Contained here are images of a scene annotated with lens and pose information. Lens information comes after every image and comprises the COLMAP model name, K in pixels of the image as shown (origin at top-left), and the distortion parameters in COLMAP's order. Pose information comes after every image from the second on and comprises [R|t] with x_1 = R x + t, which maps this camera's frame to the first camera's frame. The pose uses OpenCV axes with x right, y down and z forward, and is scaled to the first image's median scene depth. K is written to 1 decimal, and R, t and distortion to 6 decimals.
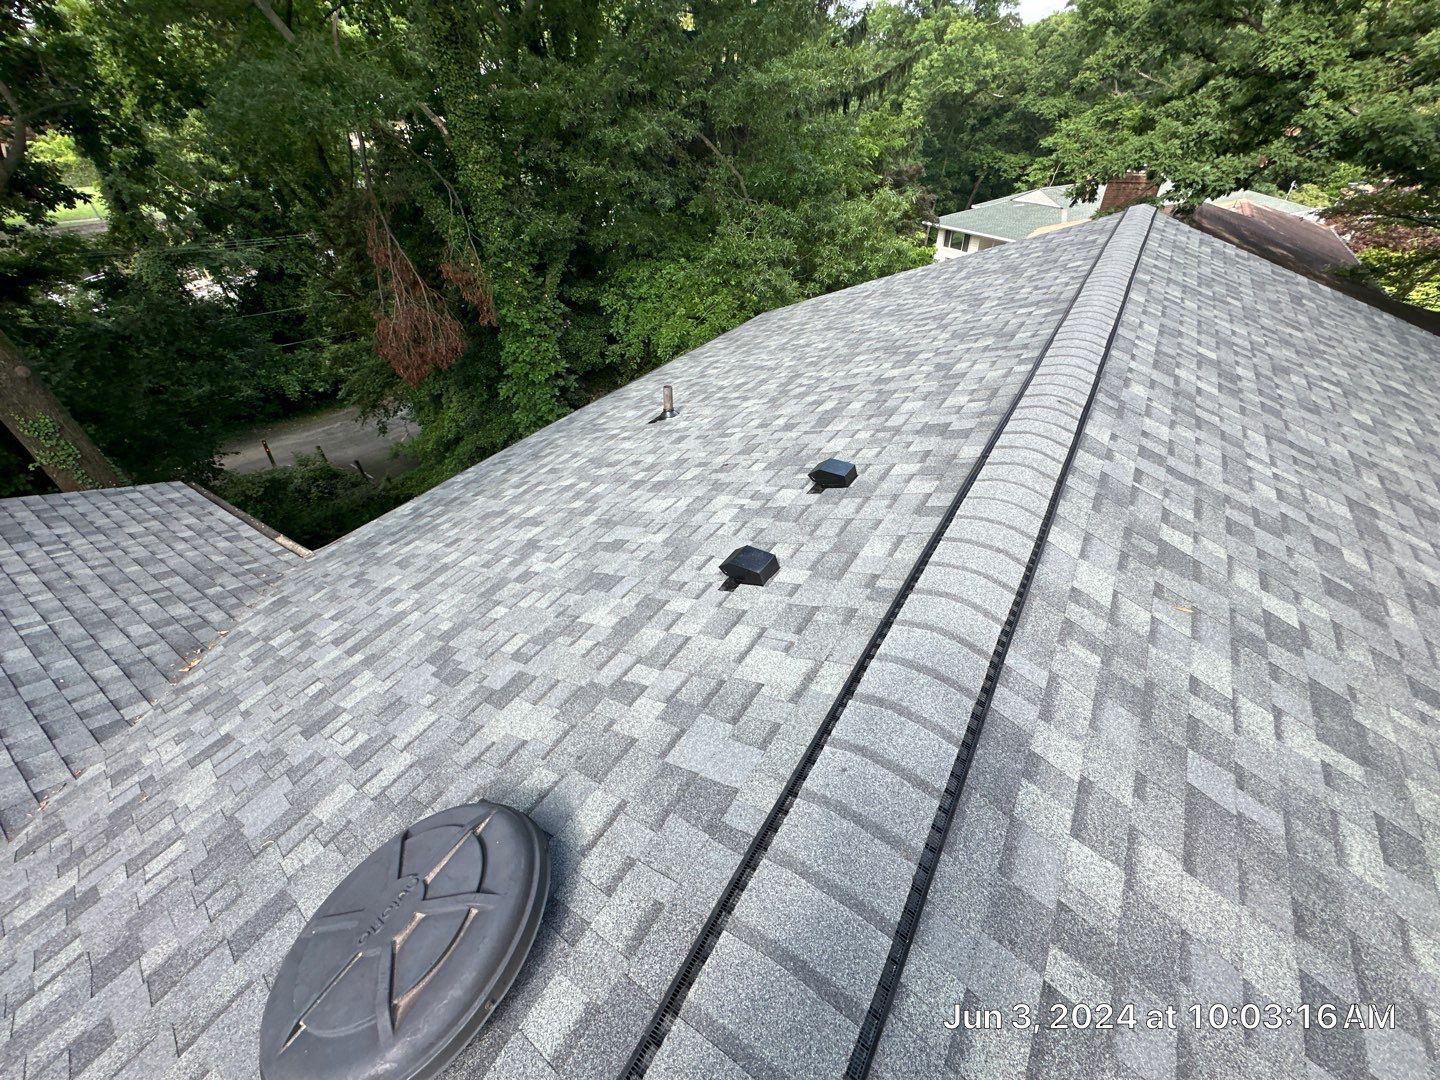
lens RADIAL K [[572.7, 0, 720.0], [0, 572.7, 540.0], [0, 0, 1]] dist [0.000810, 0.000272]
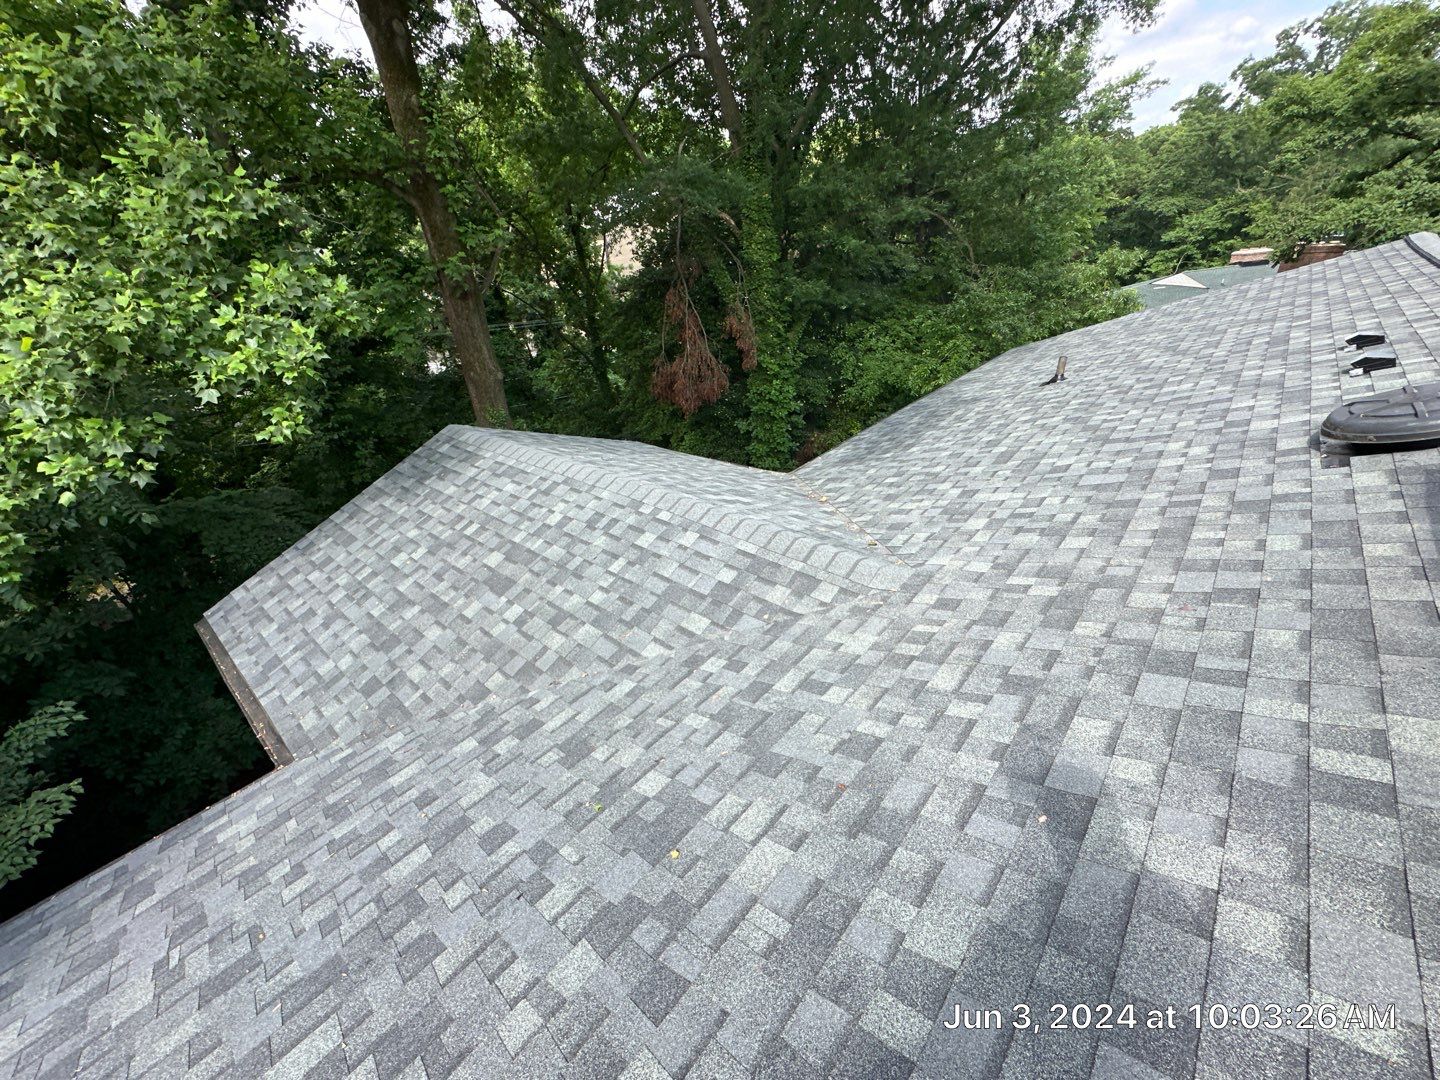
lens RADIAL K [[590.0, 0, 720.0], [0, 590.0, 540.0], [0, 0, 1]] dist [0.017461, -0.000236]
pose [[0.993145, 0.030705, -0.112785, -0.312695], [-0.048560, 0.986060, -0.159149, 0.181409], [0.106326, 0.163535, 0.980791, -0.166982]]
